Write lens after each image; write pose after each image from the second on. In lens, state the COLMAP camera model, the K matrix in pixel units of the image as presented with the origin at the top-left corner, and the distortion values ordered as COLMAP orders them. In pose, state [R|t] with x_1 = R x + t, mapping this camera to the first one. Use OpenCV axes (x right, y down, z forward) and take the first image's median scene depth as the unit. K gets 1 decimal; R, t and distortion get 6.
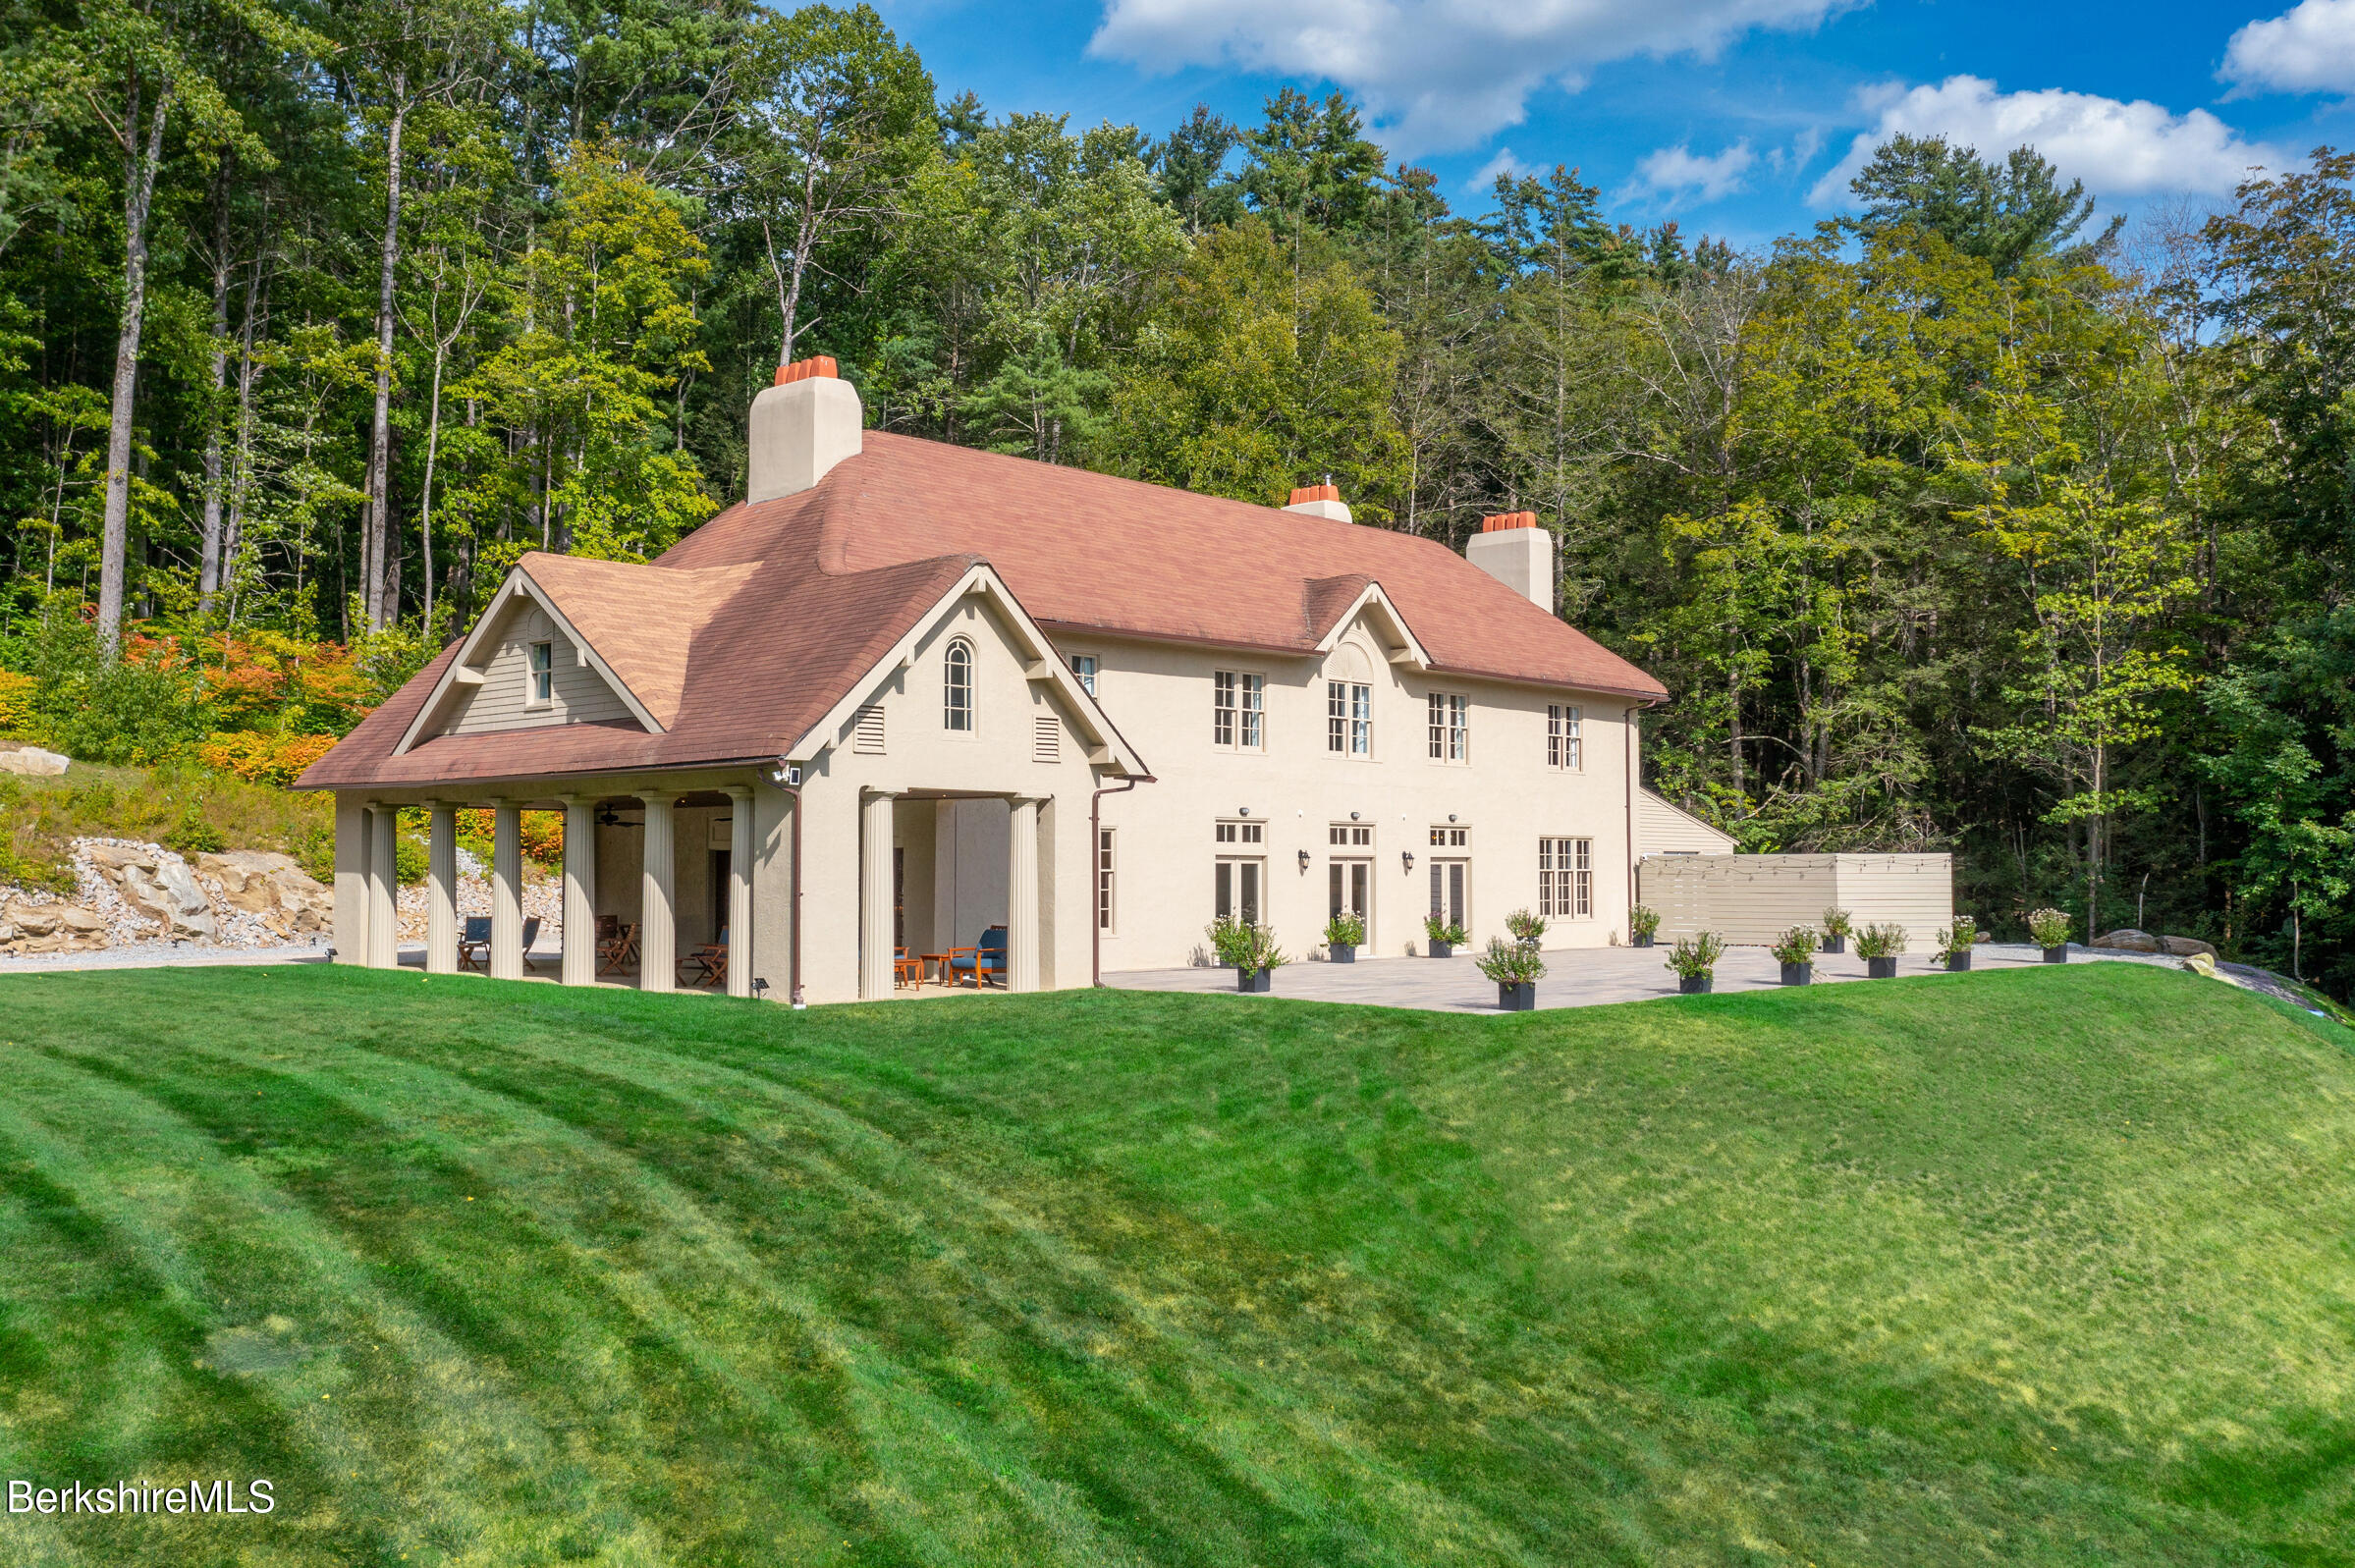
lens RADIAL K [[2092.9, 0, 1184.3], [0, 2092.9, 795.7], [0, 0, 1]] dist [-0.026134, 0.015399]
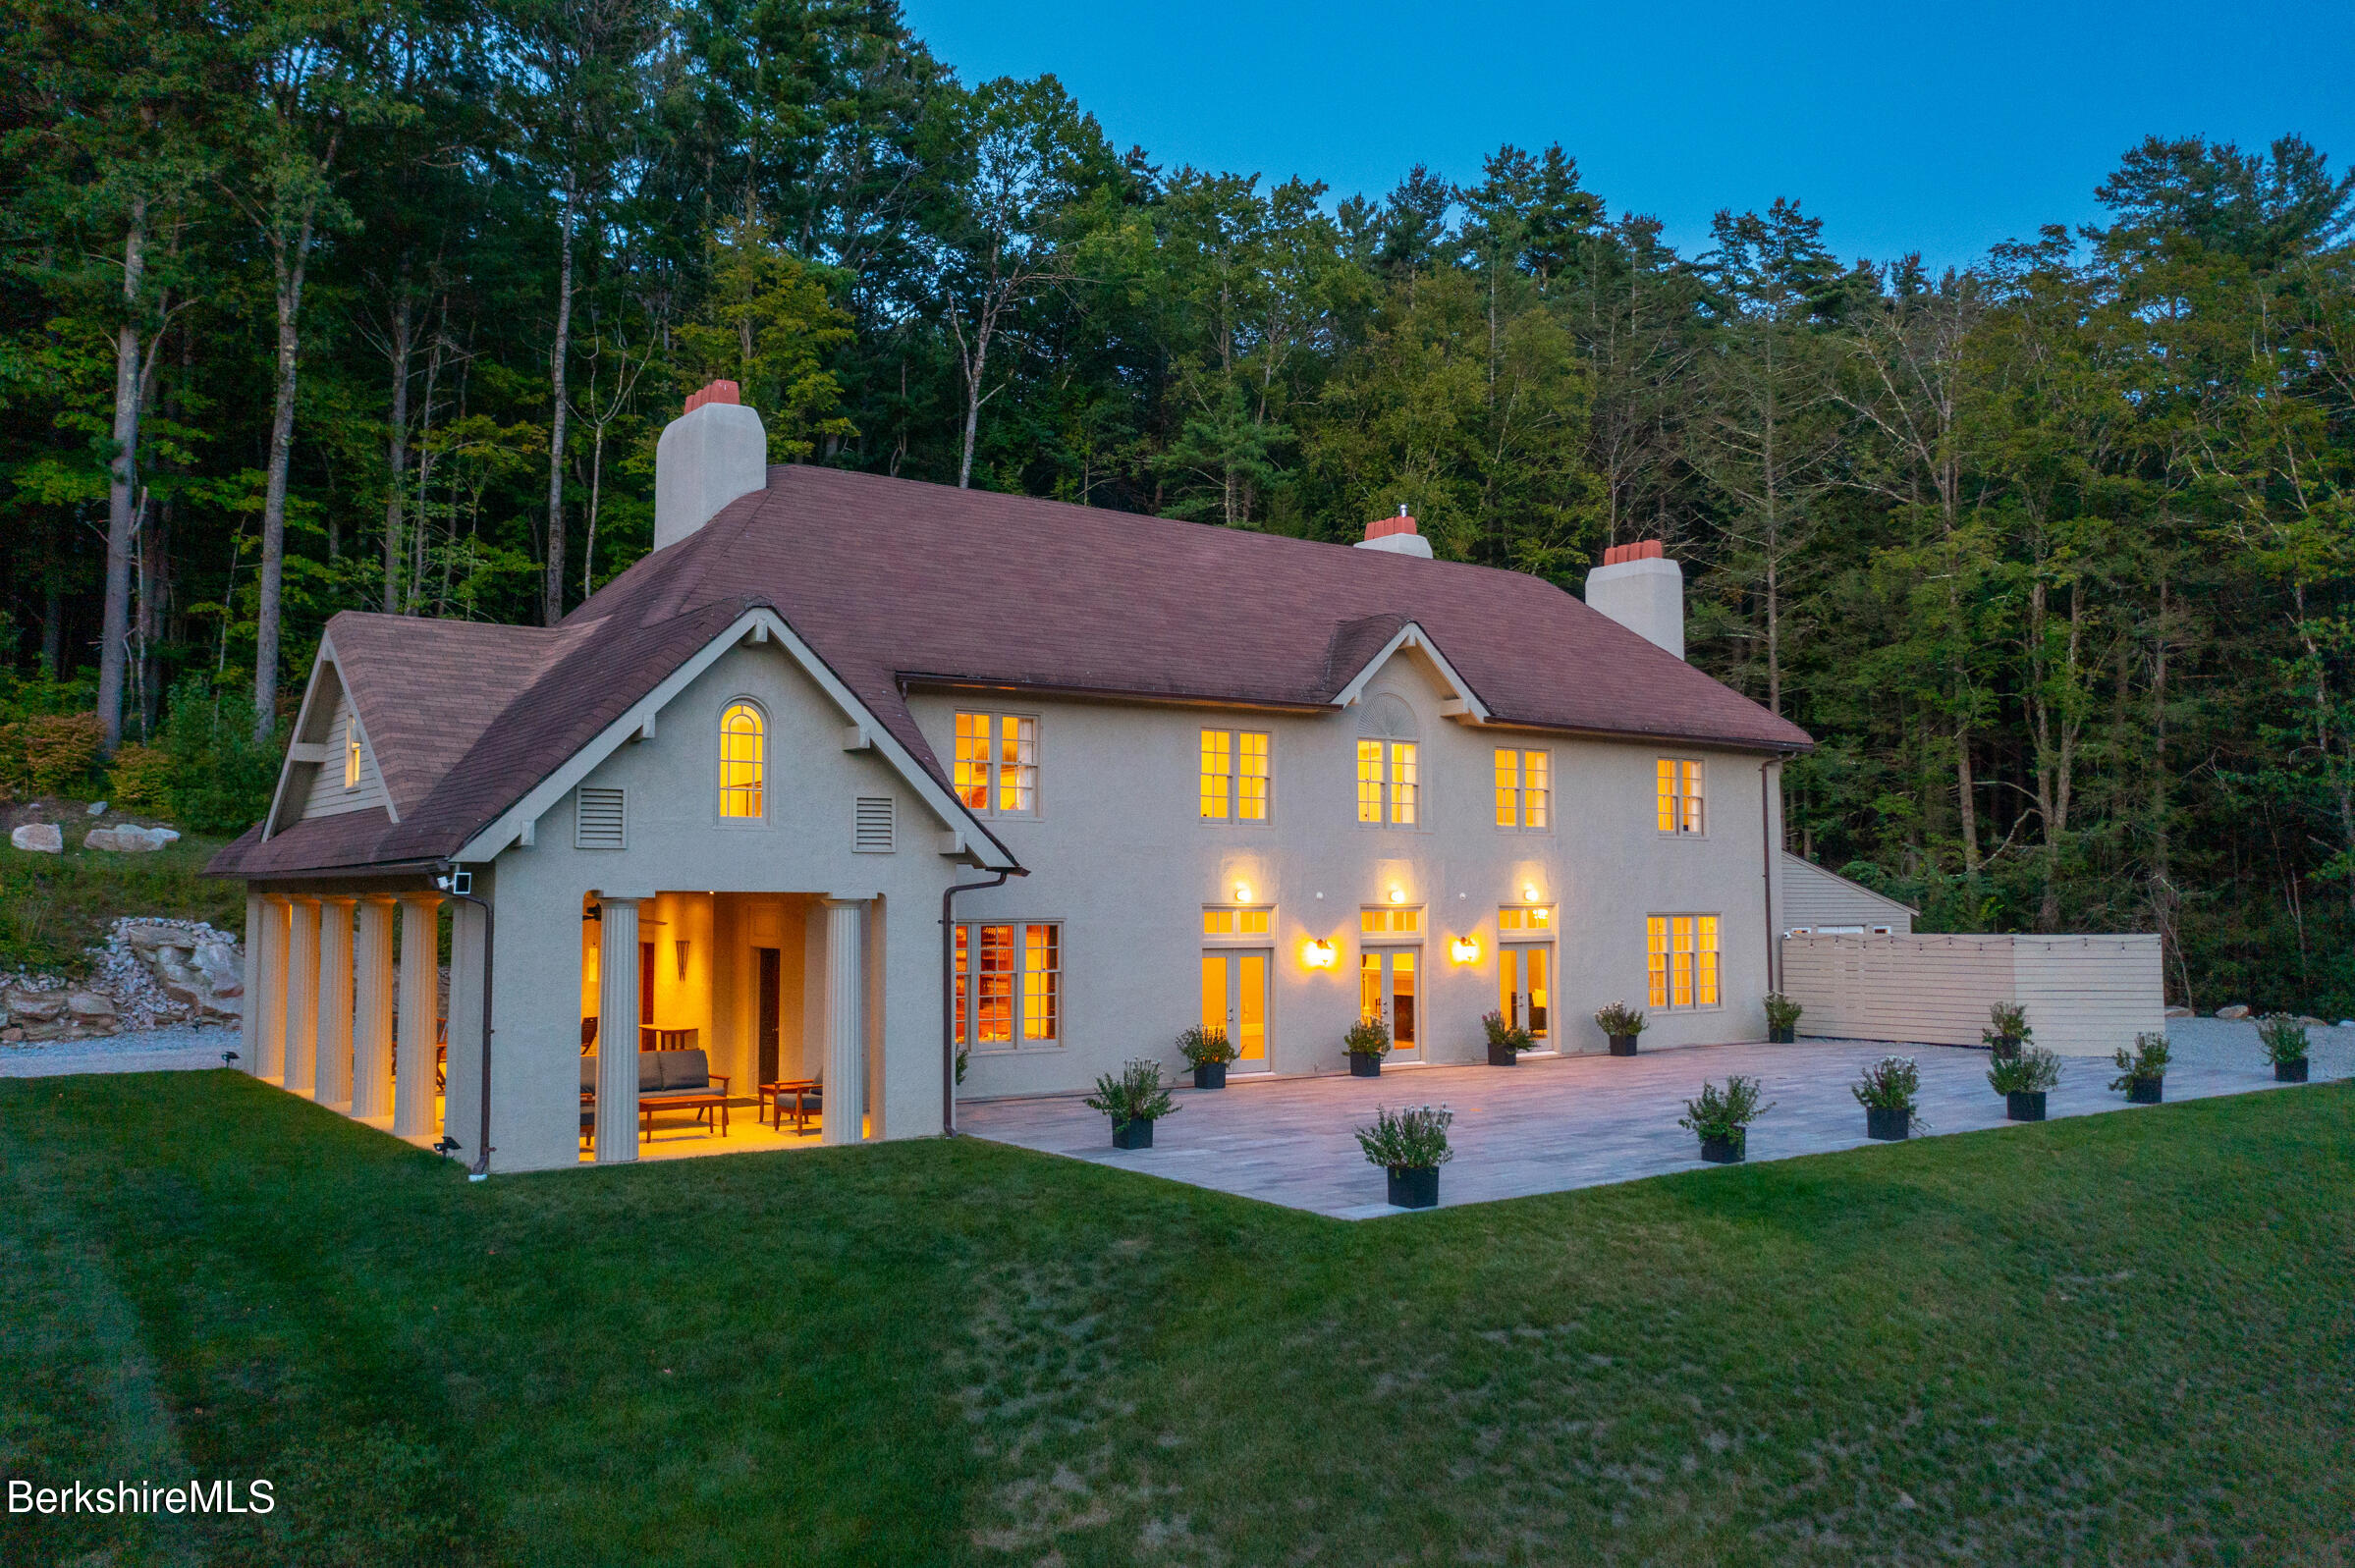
lens RADIAL K [[1869.7, 0, 1171.3], [0, 1869.7, 814.2], [0, 0, 1]] dist [-0.017885, -0.007595]
pose [[0.983843, -0.010631, -0.178716, 0.087484], [0.008815, 0.999901, -0.010955, -0.011215], [0.178815, 0.009202, 0.983840, 0.160699]]
